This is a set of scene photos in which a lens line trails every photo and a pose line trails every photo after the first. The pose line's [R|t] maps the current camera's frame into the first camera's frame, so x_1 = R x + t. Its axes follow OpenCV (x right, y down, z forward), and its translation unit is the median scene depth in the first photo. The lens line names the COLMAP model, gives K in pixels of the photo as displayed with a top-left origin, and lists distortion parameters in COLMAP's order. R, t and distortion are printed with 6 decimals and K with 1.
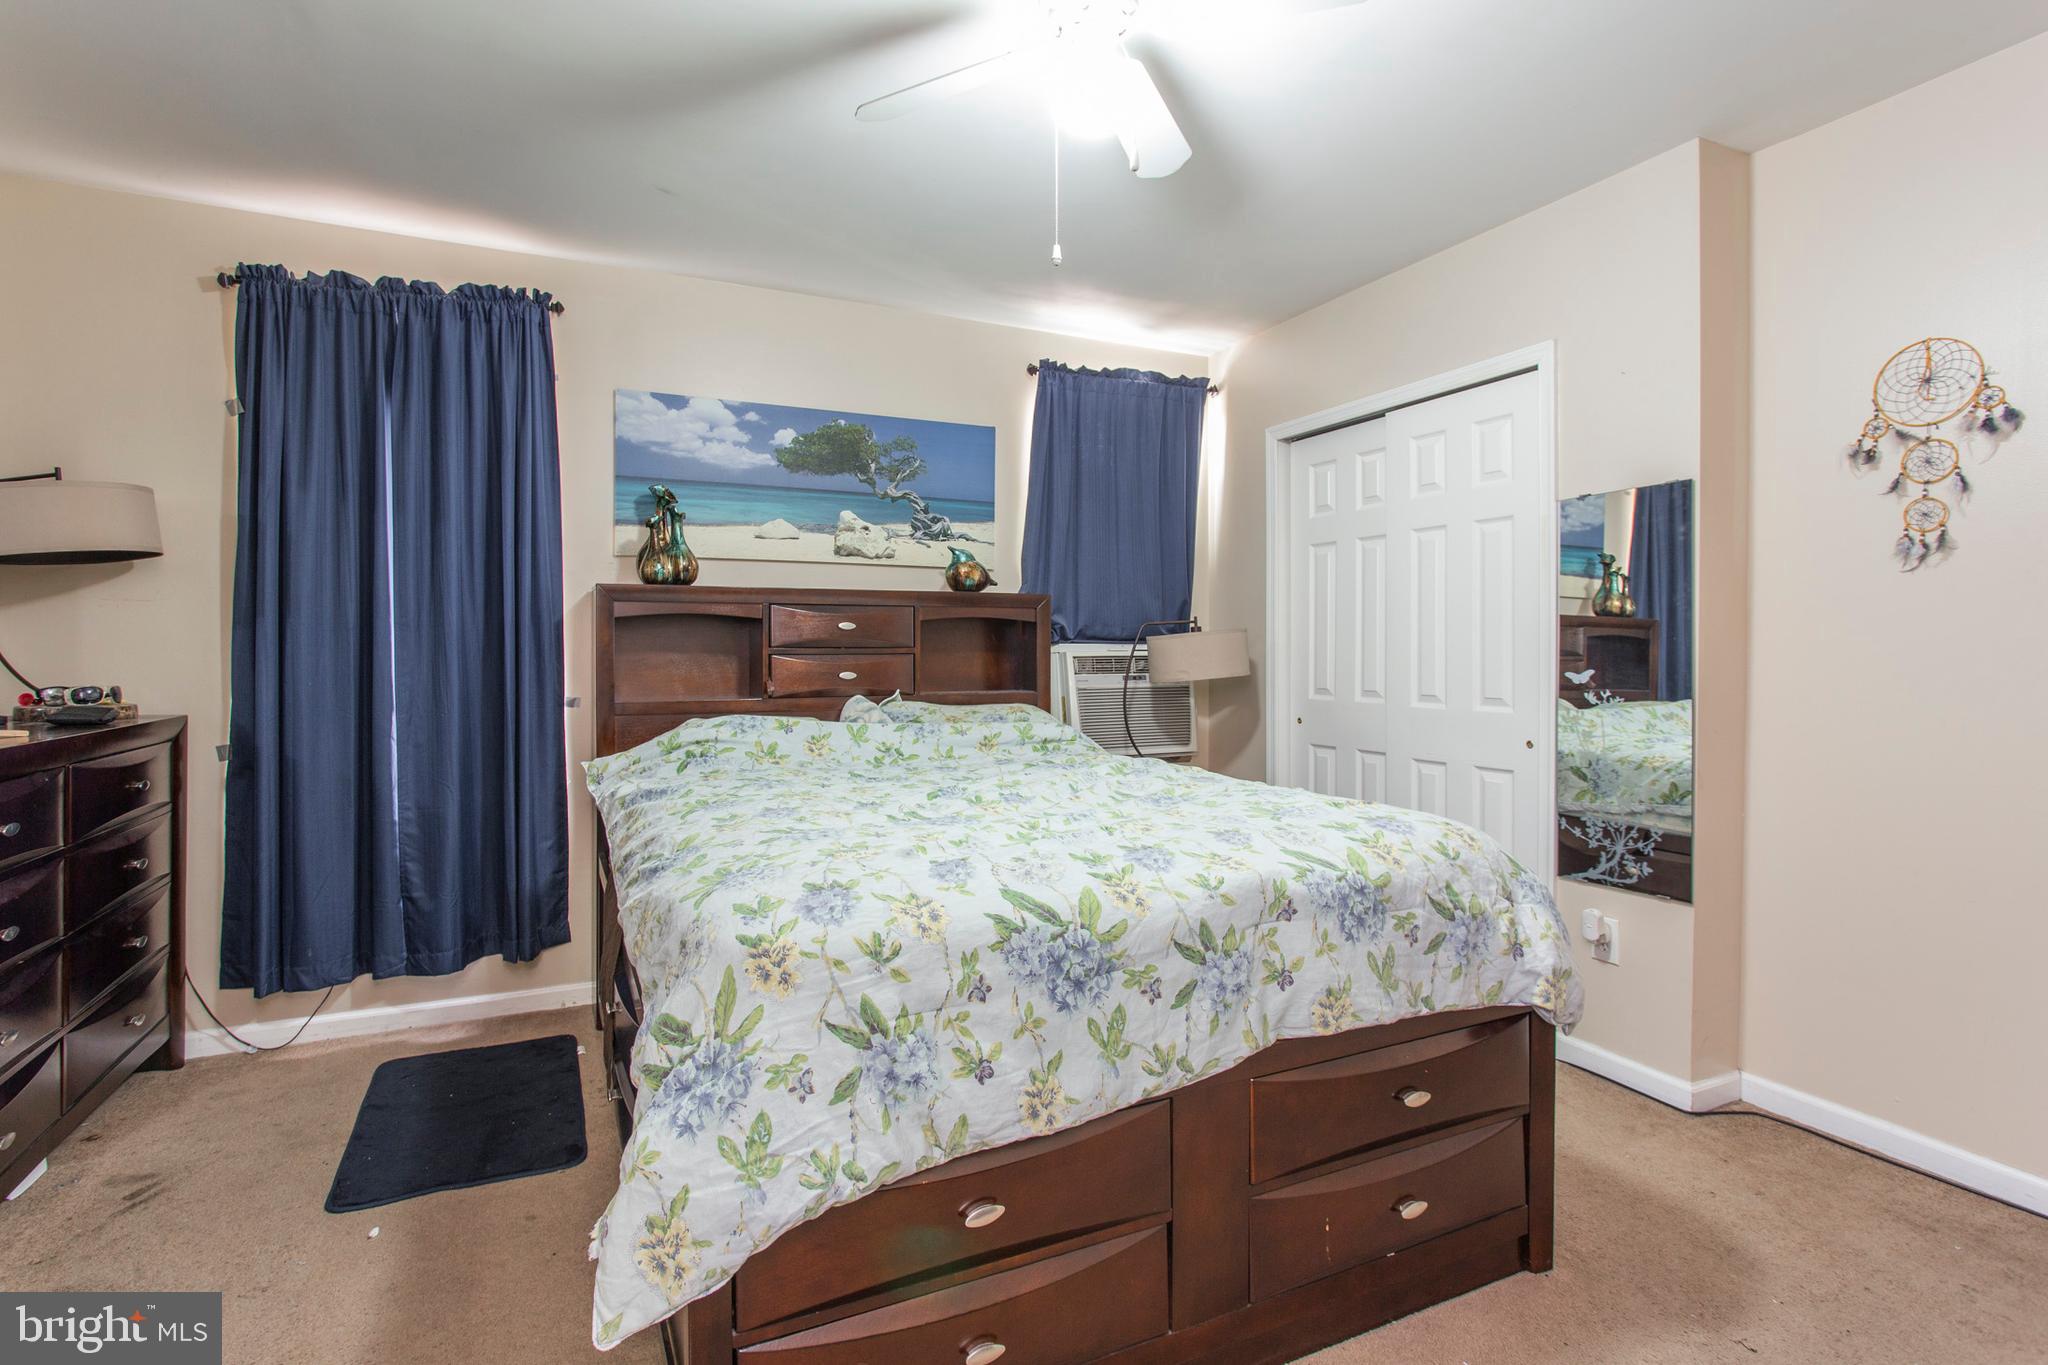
lens RADIAL K [[991.1, 0, 998.3], [0, 991.1, 657.5], [0, 0, 1]] dist [-0.018258, 0.006139]
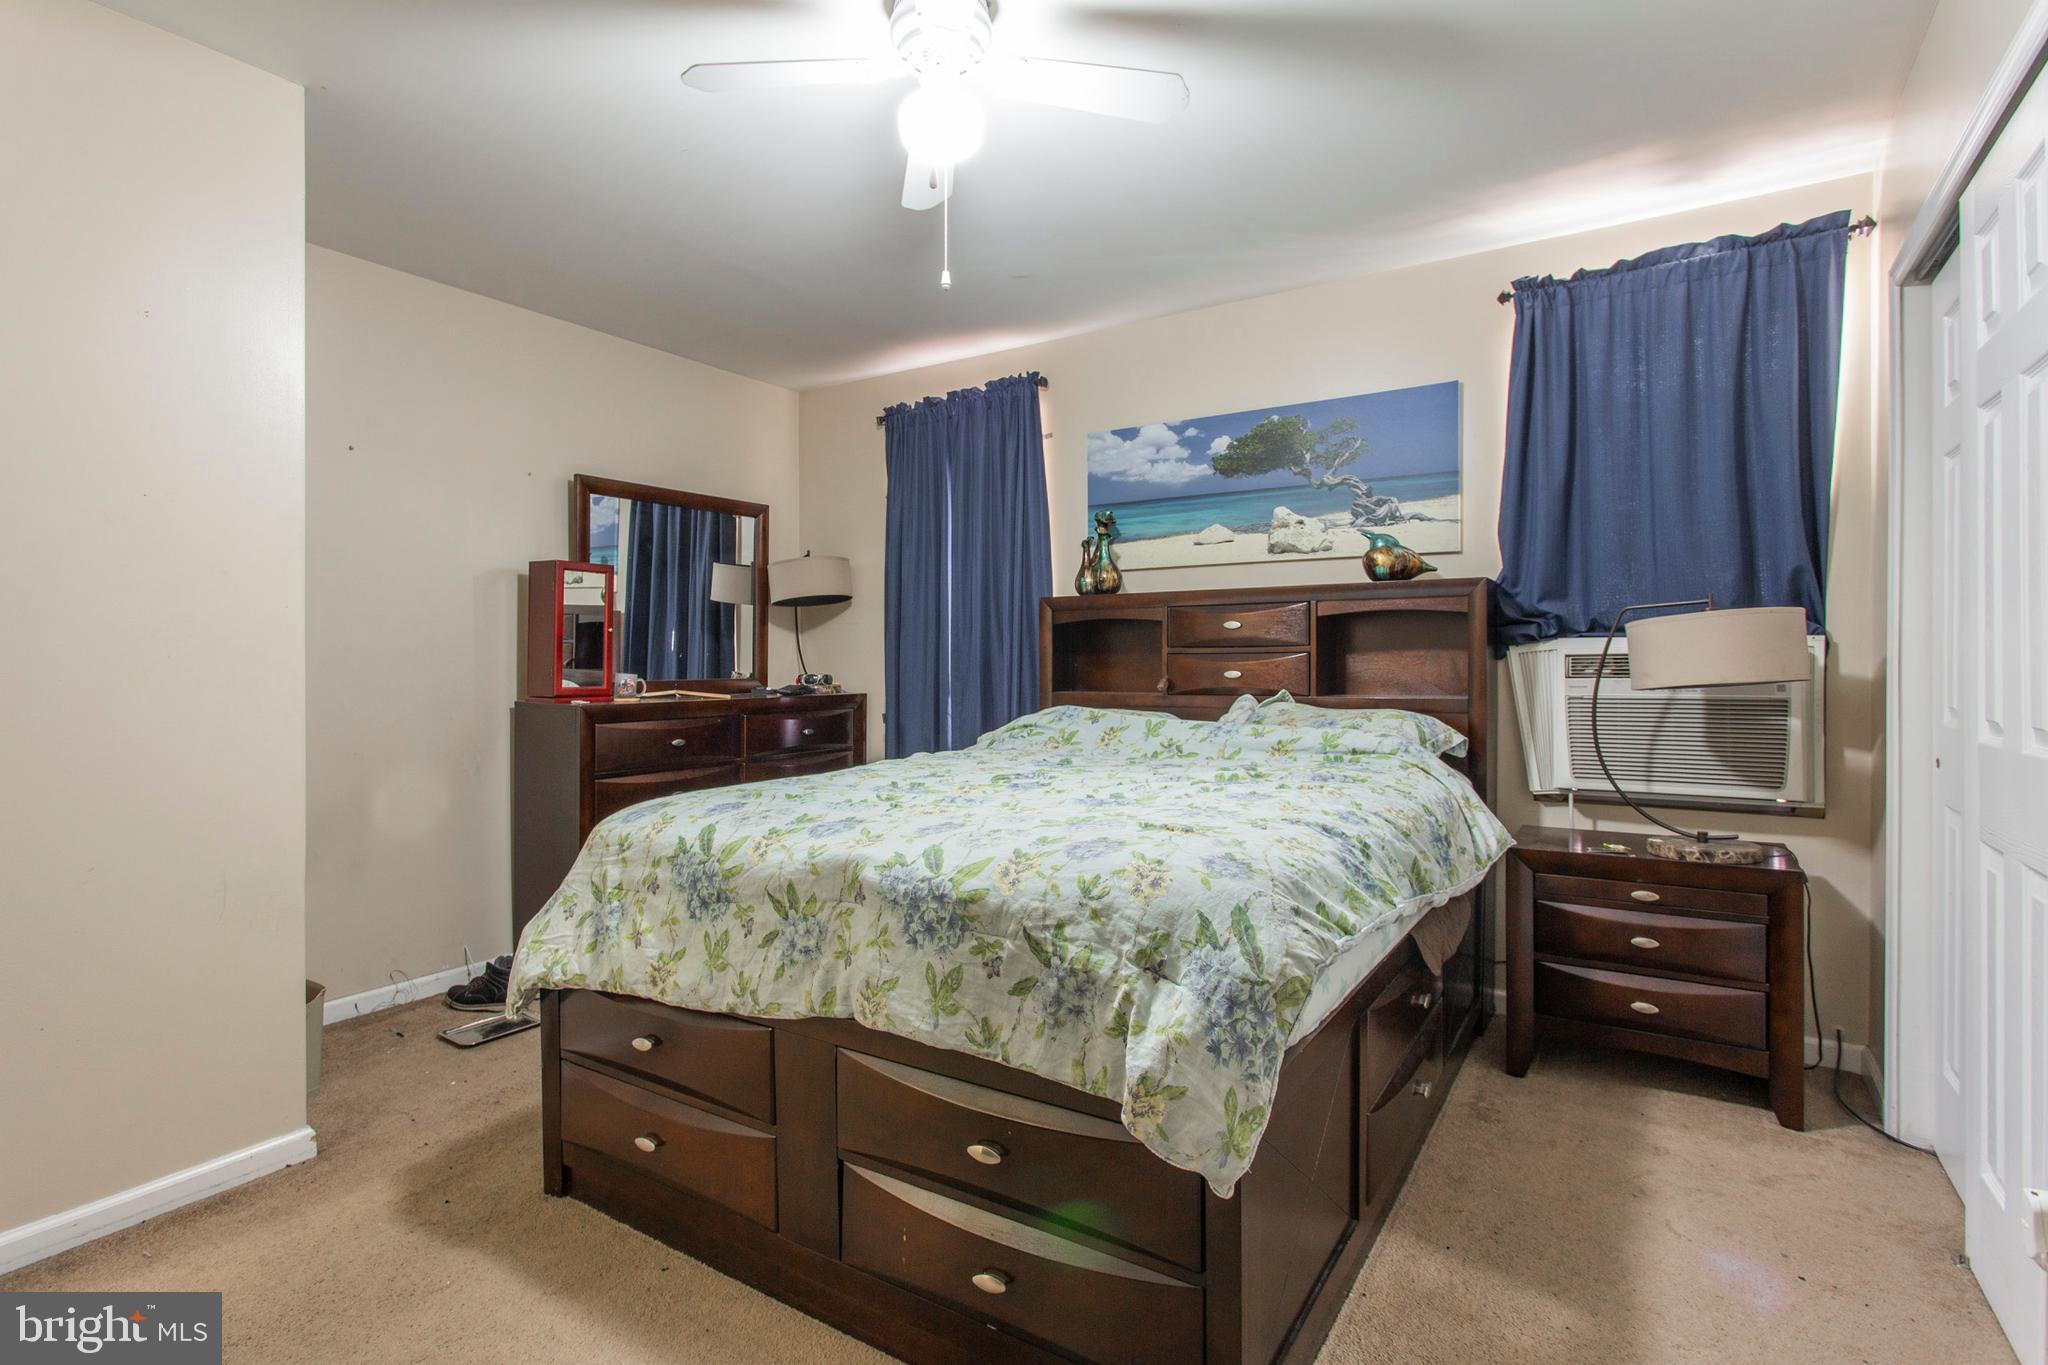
lens RADIAL K [[991.1, 0, 1010.6], [0, 991.1, 667.7], [0, 0, 1]] dist [-0.018258, 0.006139]
pose [[0.531366, 0.003543, -0.847135, 0.588703], [-0.002277, 0.999994, 0.002753, 0.009313], [0.847139, 0.000466, 0.531371, 0.281462]]
